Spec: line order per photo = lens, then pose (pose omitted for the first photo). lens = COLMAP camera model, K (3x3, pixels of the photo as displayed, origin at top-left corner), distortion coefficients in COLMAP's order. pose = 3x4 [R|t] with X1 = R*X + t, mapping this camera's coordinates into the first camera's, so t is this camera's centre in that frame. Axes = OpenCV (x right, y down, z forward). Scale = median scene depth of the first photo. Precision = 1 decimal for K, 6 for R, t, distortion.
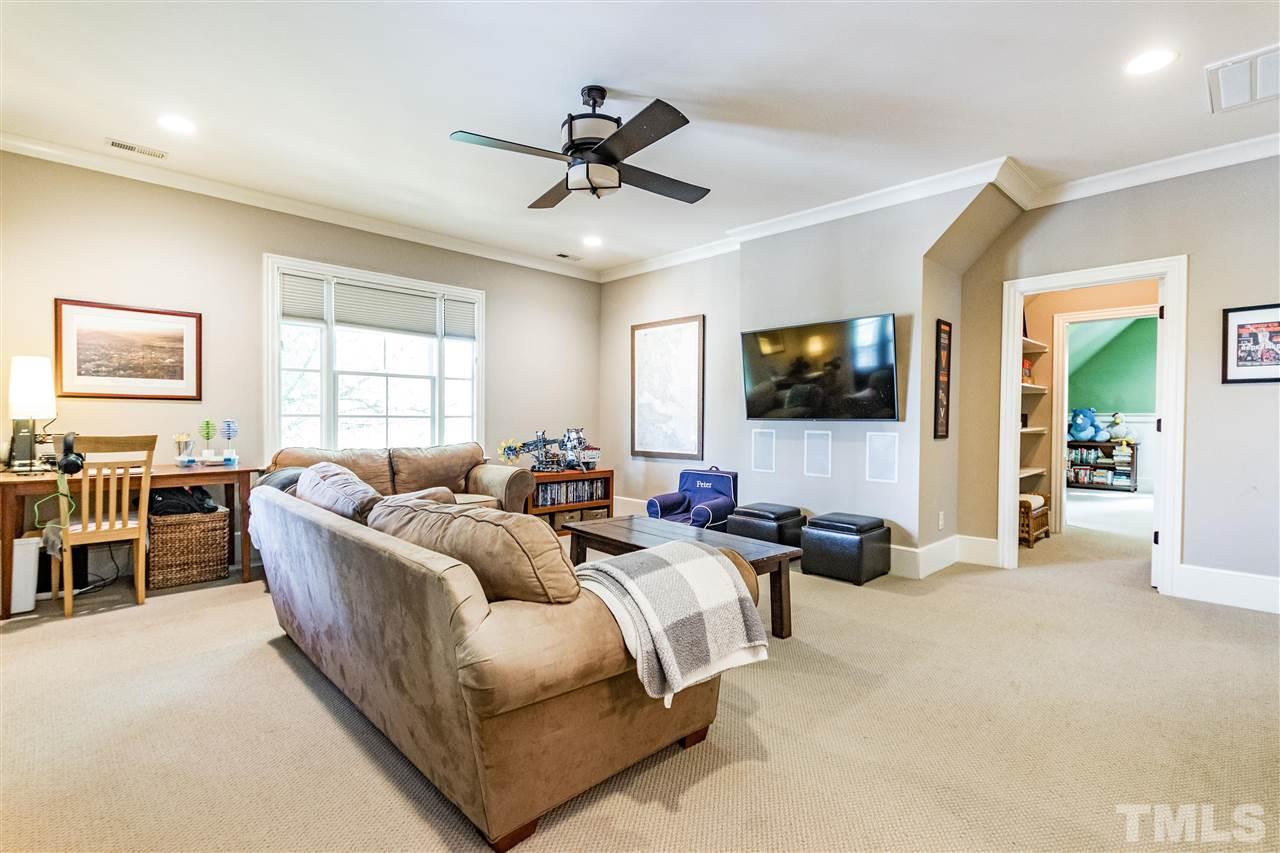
lens RADIAL K [[589.6, 0, 637.0], [0, 589.6, 425.3], [0, 0, 1]] dist [0.002417, 0.001310]
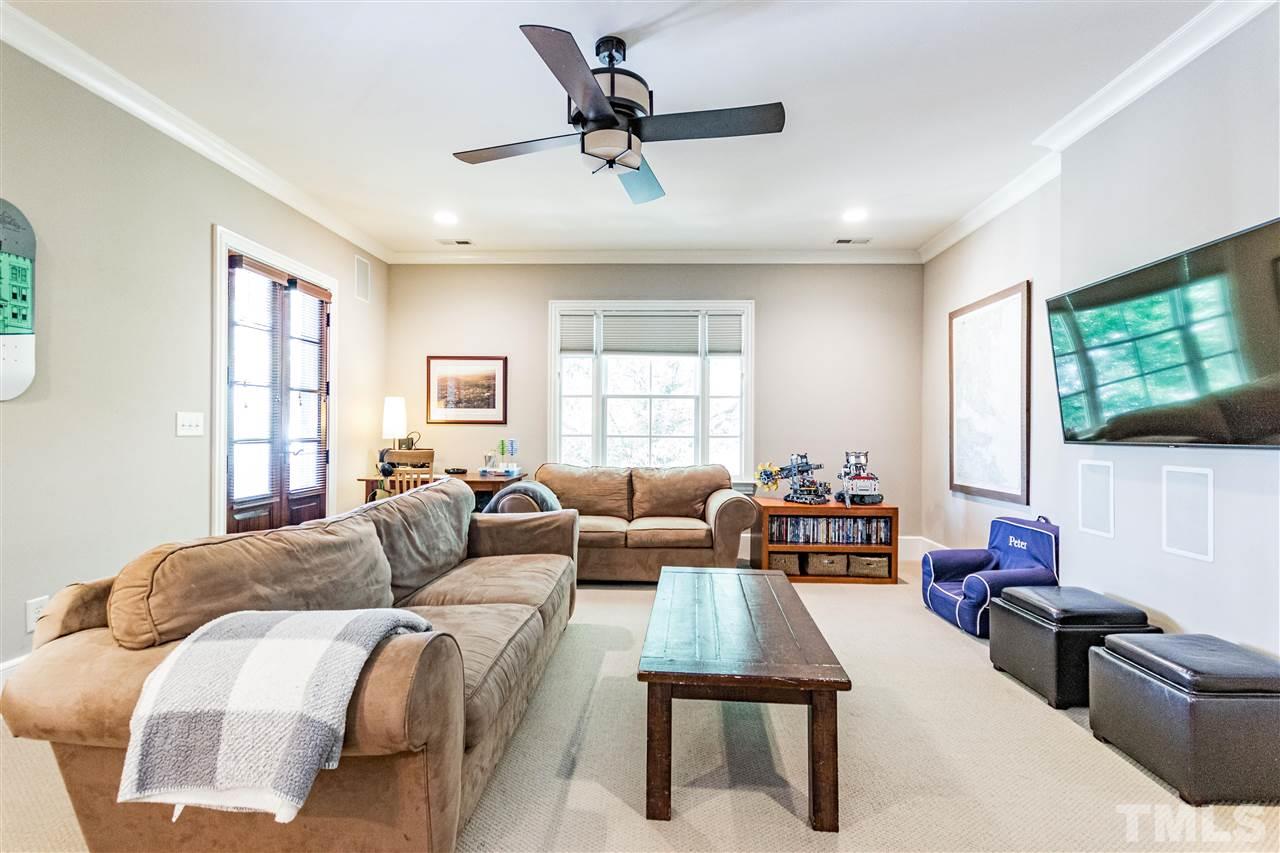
lens RADIAL K [[589.6, 0, 649.6], [0, 589.6, 428.9], [0, 0, 1]] dist [0.002417, 0.001310]
pose [[0.692568, -0.006545, -0.721323, 0.306635], [-0.009953, 0.999777, -0.018627, -0.008383], [0.721284, 0.020080, 0.692348, 0.263359]]
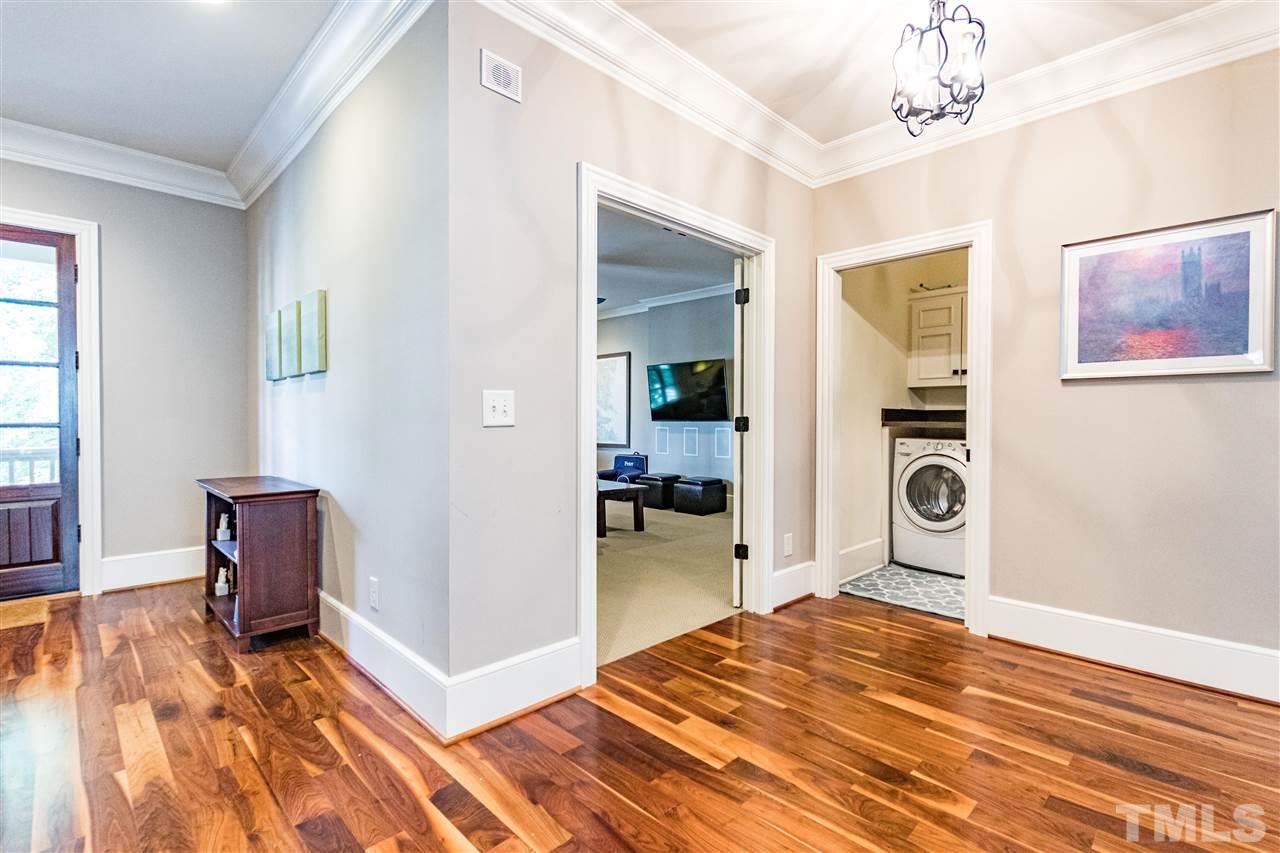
lens RADIAL K [[589.6, 0, 641.3], [0, 589.6, 428.4], [0, 0, 1]] dist [0.002417, 0.001310]
pose [[0.999877, -0.009614, 0.012387, 0.130069], [0.009585, 0.999951, 0.002367, 0.005954], [-0.012409, -0.002248, 0.999920, -0.538279]]
